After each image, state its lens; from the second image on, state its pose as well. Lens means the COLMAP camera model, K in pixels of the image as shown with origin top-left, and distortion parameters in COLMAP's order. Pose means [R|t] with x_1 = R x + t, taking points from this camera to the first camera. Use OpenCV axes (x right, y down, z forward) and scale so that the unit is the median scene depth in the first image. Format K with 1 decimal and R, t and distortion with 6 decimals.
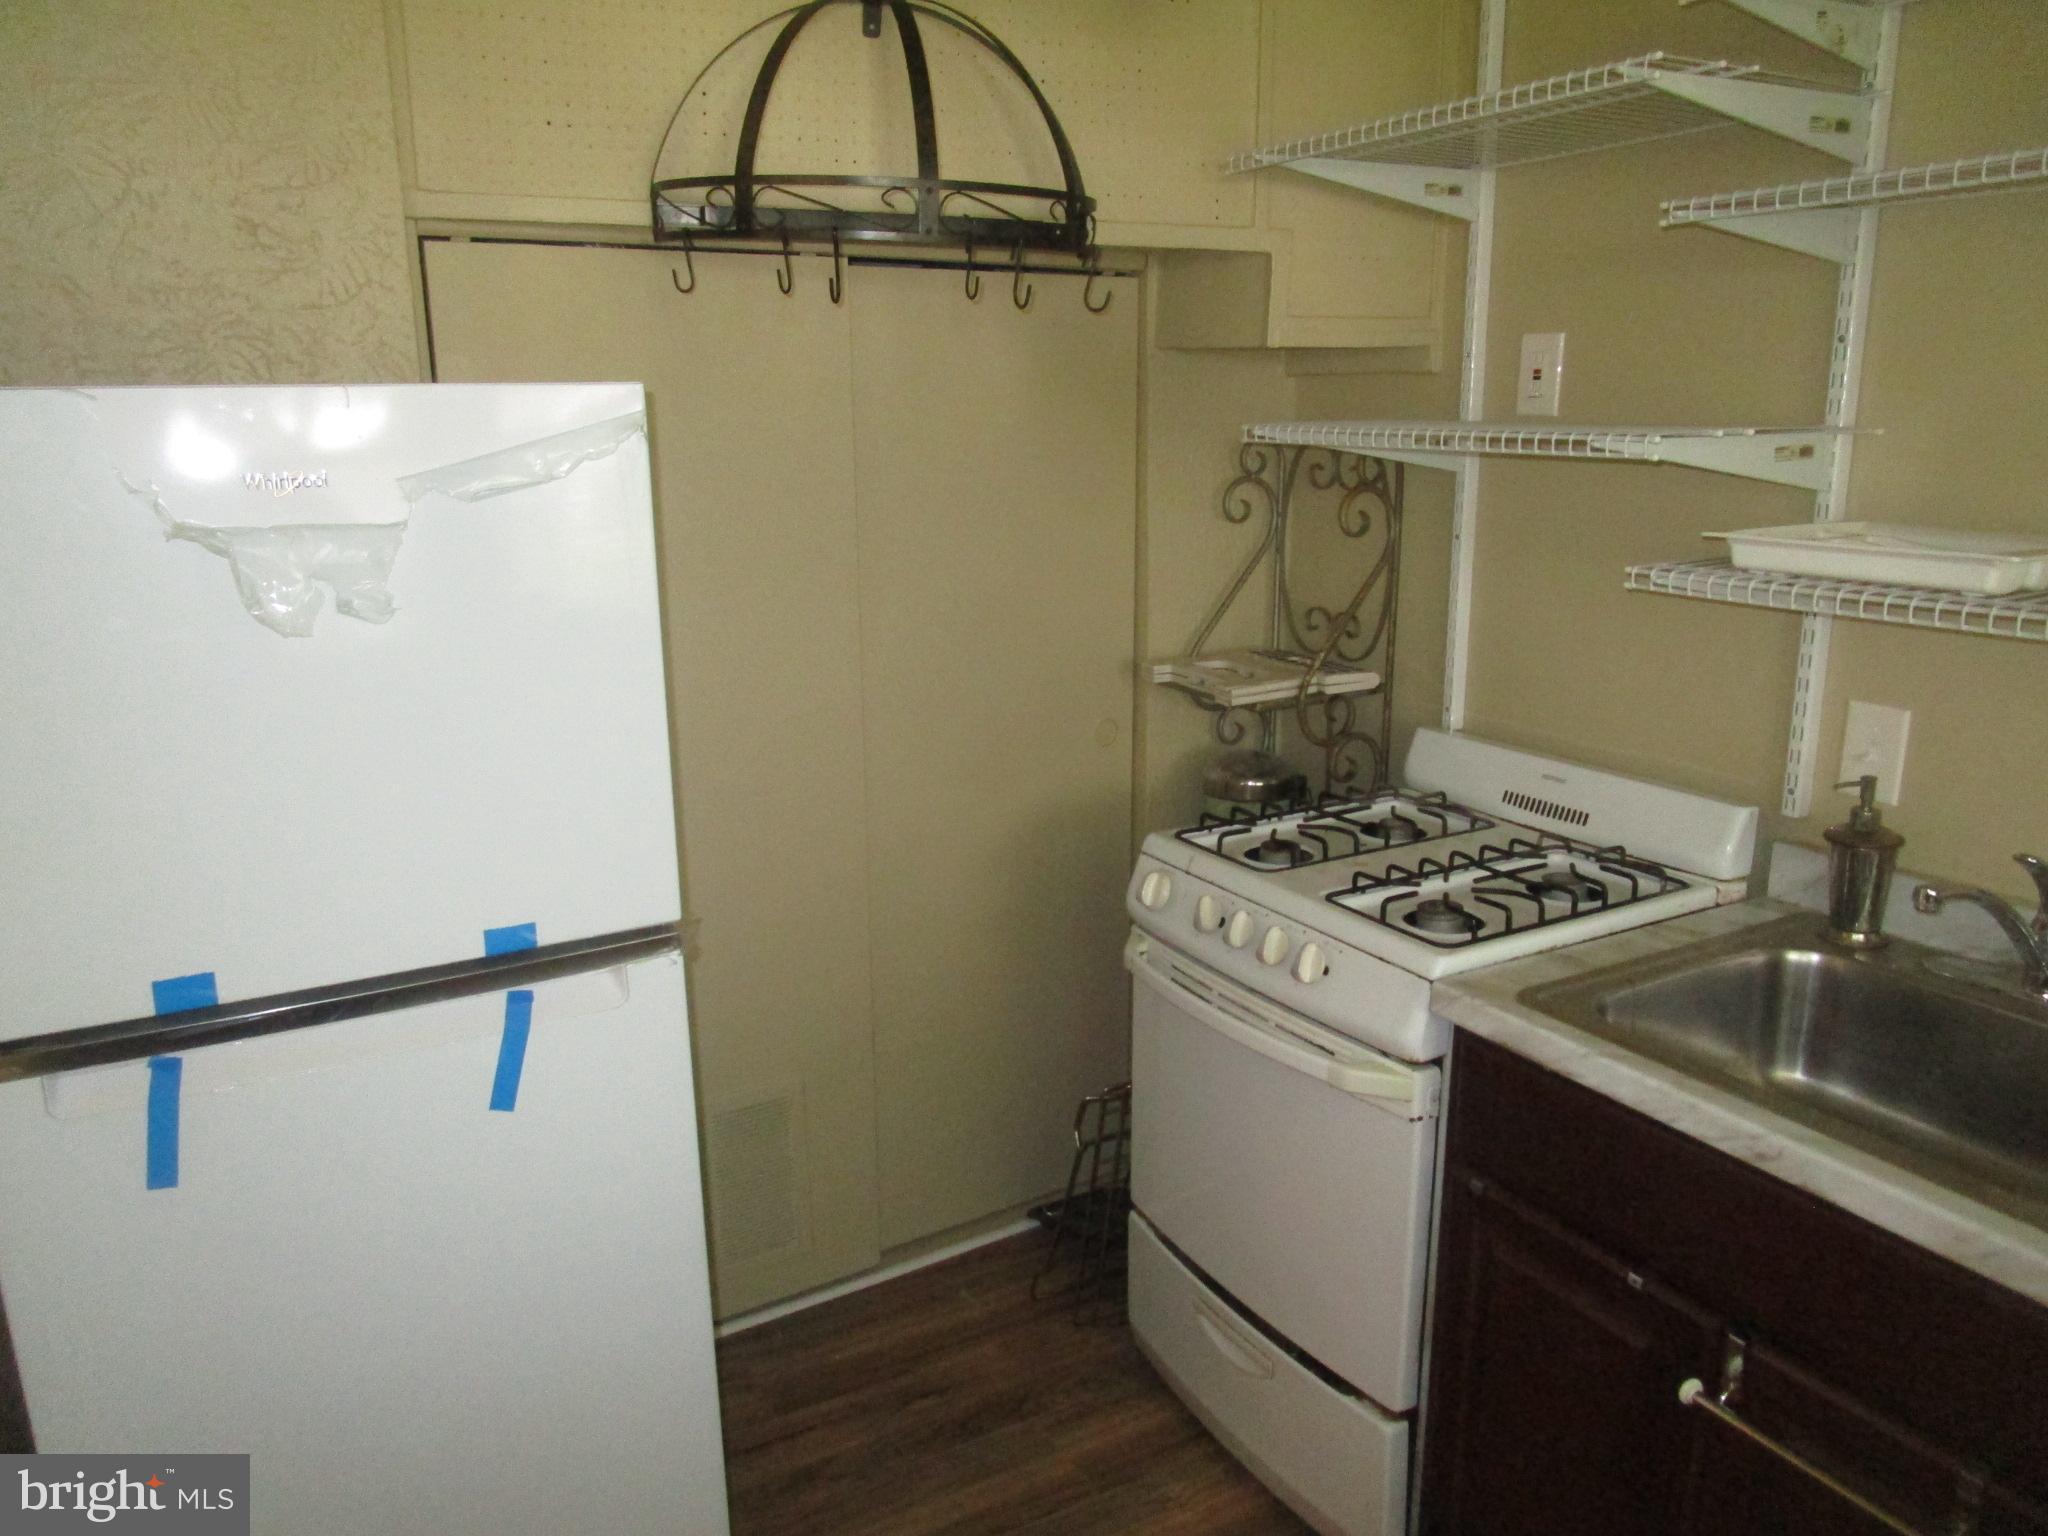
lens RADIAL K [[1453.2, 0, 1027.7], [0, 1453.2, 773.8], [0, 0, 1]] dist [-0.031289, 0.008511]
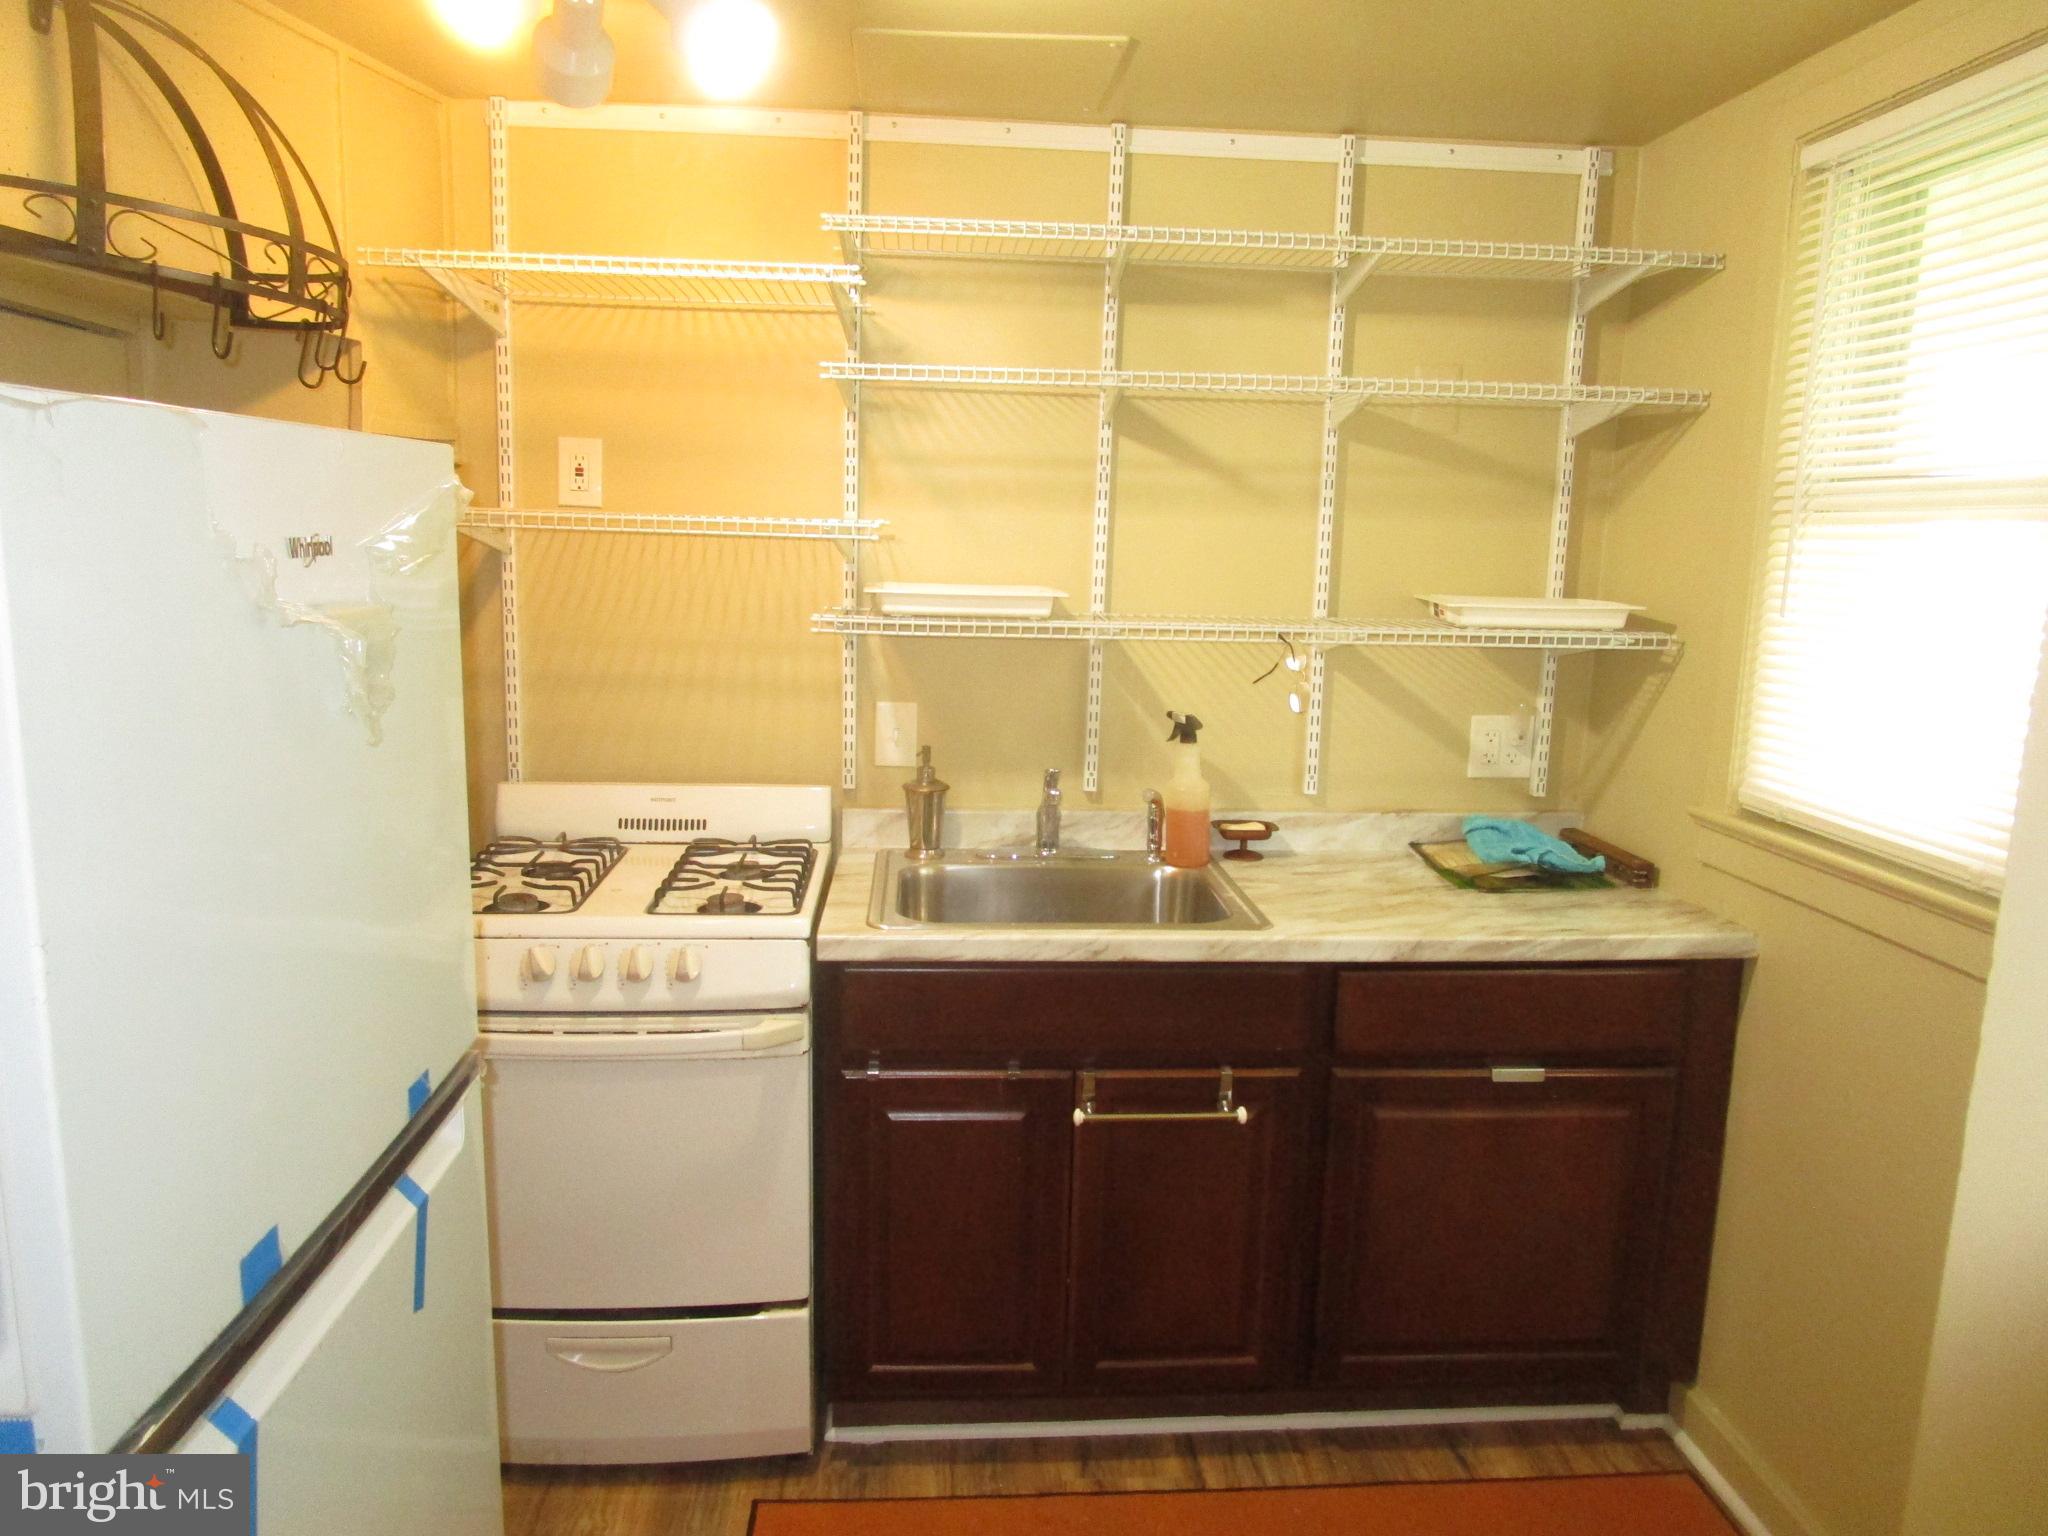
lens RADIAL K [[1453.2, 0, 1027.7], [0, 1453.2, 773.8], [0, 0, 1]] dist [-0.031289, 0.008511]
pose [[0.427164, -0.133157, 0.894315, -0.734001], [0.189415, 0.980328, 0.055491, -0.033480], [-0.884111, 0.145693, 0.443983, 0.216545]]
